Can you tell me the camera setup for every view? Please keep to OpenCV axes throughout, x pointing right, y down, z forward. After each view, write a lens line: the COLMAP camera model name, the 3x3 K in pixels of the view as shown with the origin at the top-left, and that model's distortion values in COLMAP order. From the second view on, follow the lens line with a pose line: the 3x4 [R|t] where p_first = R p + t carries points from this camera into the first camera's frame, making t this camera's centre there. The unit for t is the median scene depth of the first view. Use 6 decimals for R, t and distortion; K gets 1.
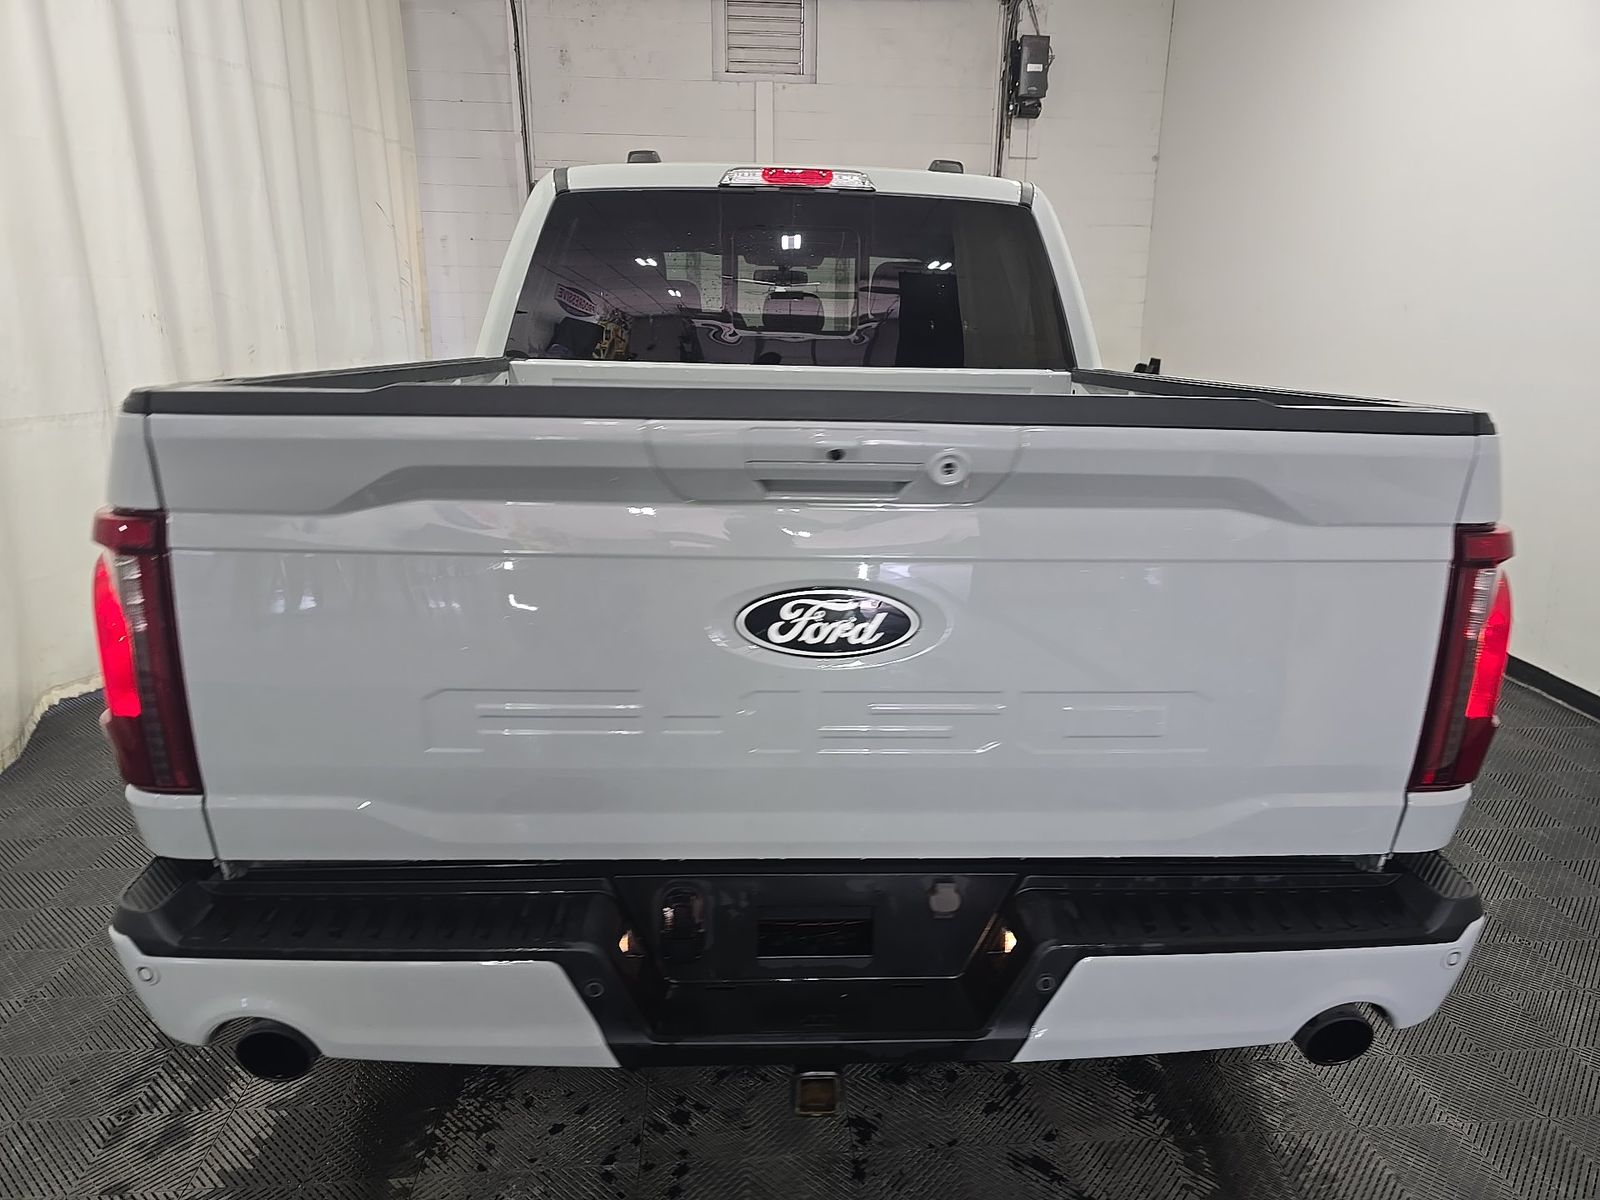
lens RADIAL K [[1086.7, 0, 800.0], [0, 1086.7, 600.0], [0, 0, 1]] dist [0.007808, -0.000959]
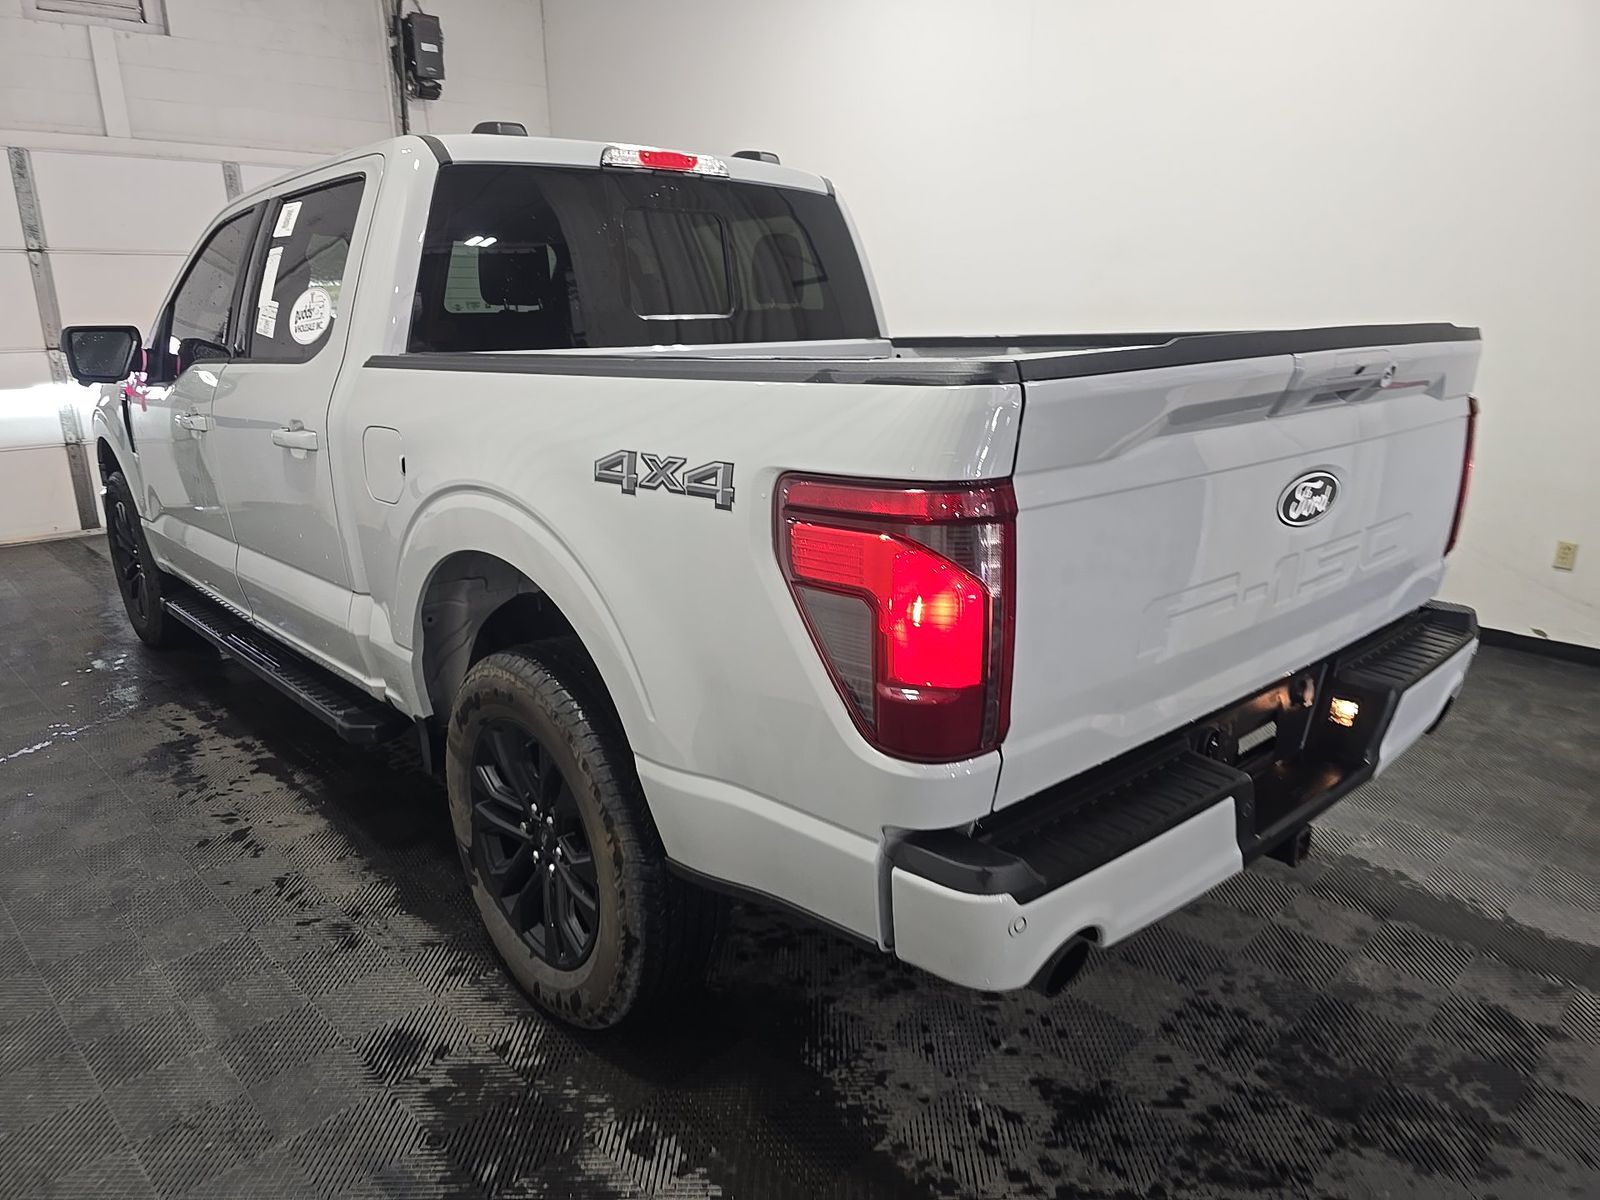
lens RADIAL K [[1091.7, 0, 800.0], [0, 1091.7, 600.0], [0, 0, 1]] dist [0.046790, -0.041619]
pose [[0.775838, -0.189273, 0.601873, -0.596895], [0.186047, 0.980156, 0.068411, -0.030709], [-0.602878, 0.058900, 0.795656, 0.124618]]
